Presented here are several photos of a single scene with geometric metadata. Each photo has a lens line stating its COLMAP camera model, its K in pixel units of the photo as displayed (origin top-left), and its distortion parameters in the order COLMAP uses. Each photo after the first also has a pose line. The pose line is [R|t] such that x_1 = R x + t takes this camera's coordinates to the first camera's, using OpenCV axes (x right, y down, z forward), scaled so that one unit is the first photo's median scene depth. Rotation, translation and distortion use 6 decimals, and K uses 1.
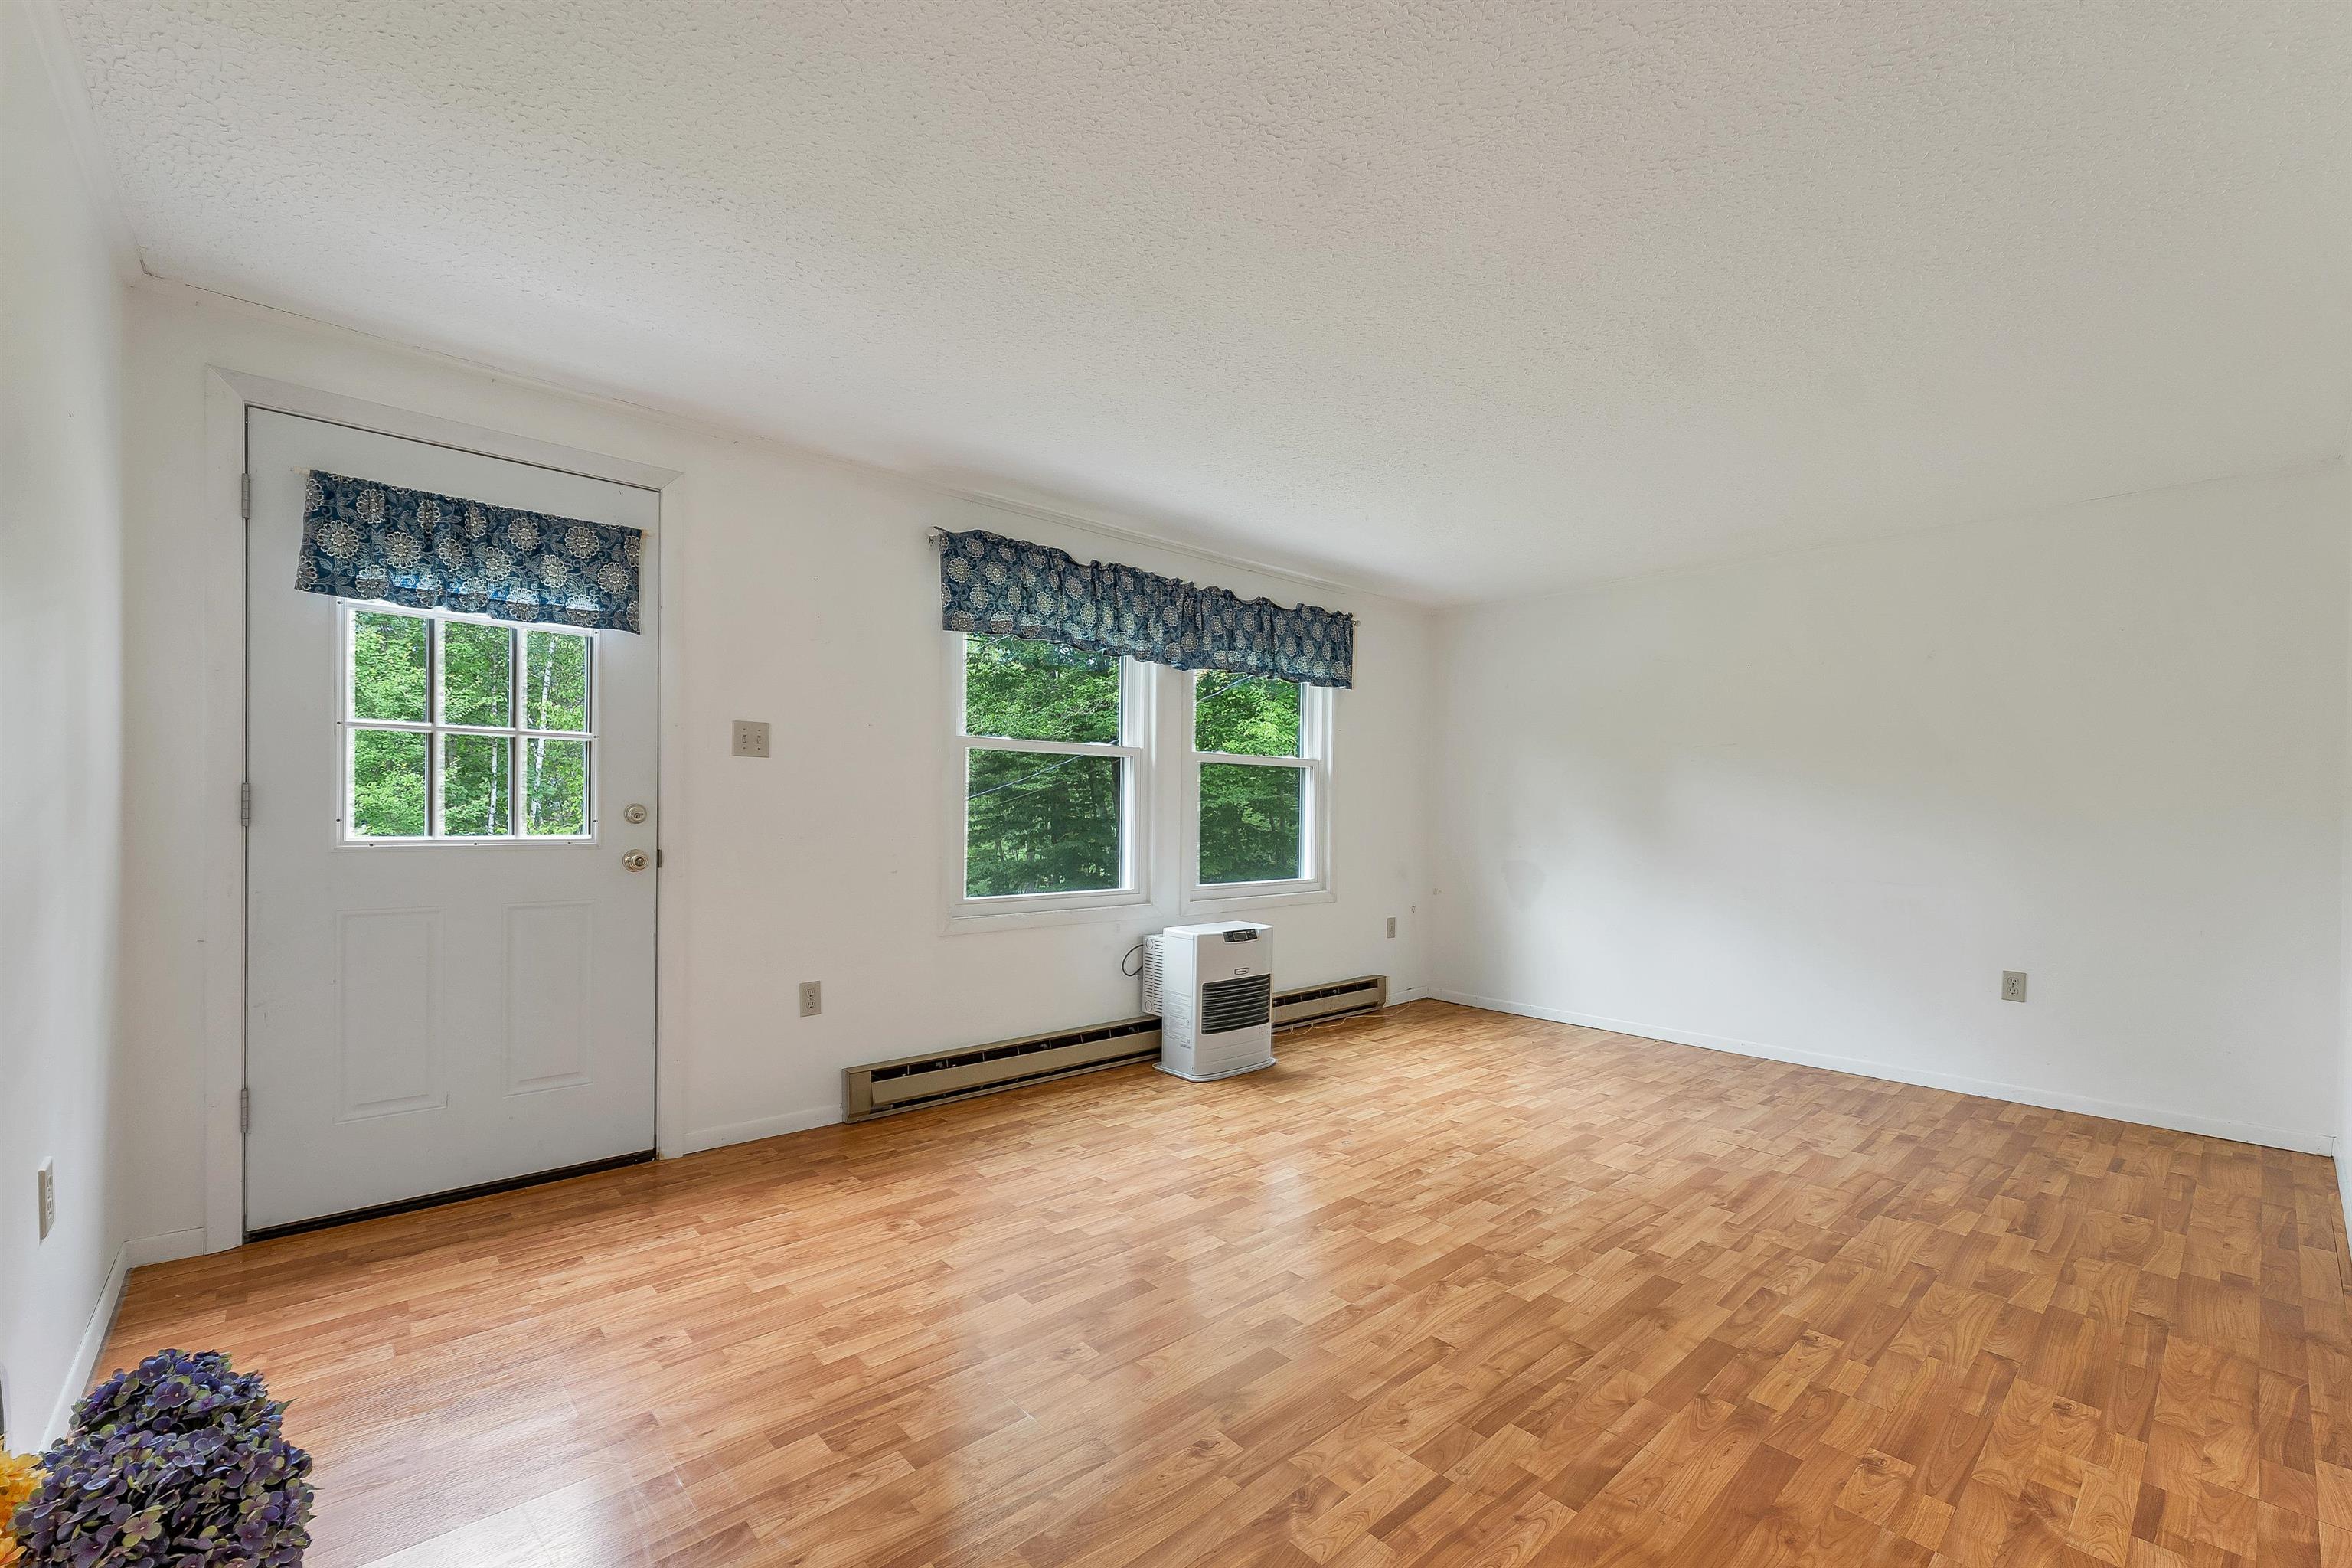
lens RADIAL K [[973.4, 0, 1159.2], [0, 973.4, 827.3], [0, 0, 1]] dist [-0.001755, 0.000682]
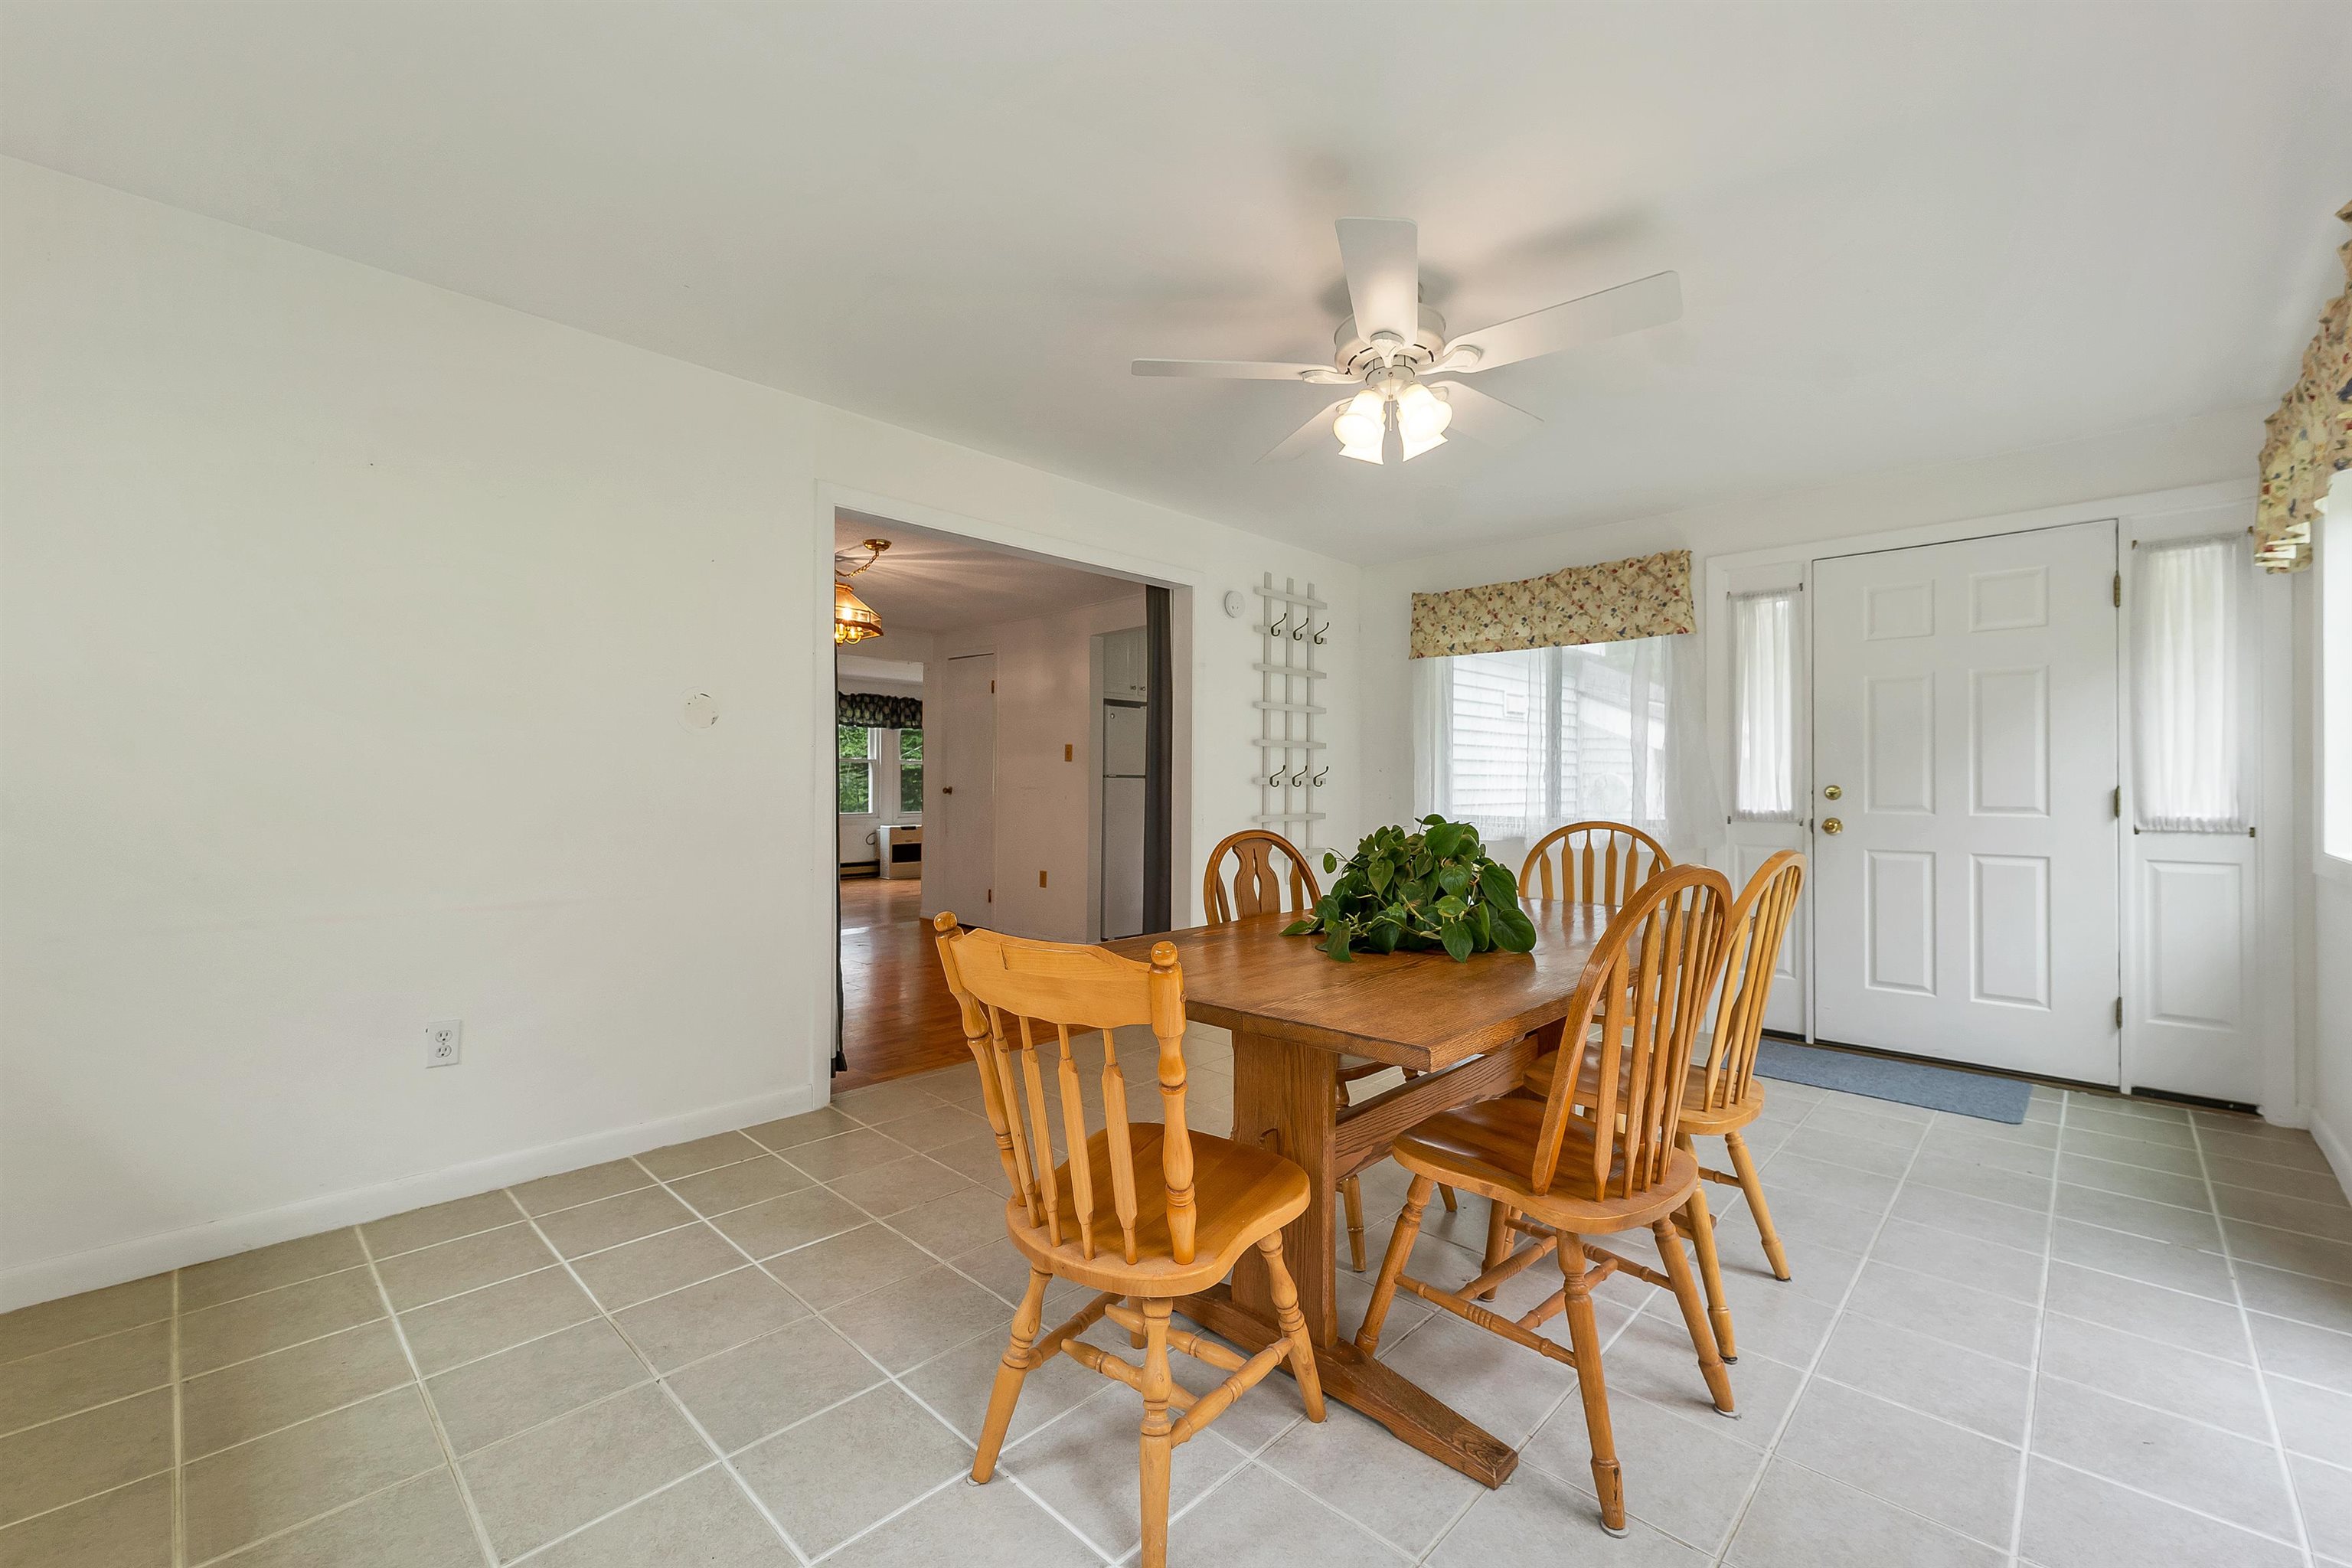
lens RADIAL K [[973.4, 0, 1171.5], [0, 973.4, 783.1], [0, 0, 1]] dist [-0.001755, 0.000682]
pose [[0.997755, -0.001559, 0.066956, 0.624120], [0.002510, 0.999897, -0.014122, 0.026383], [-0.066927, 0.014258, 0.997656, -1.753377]]
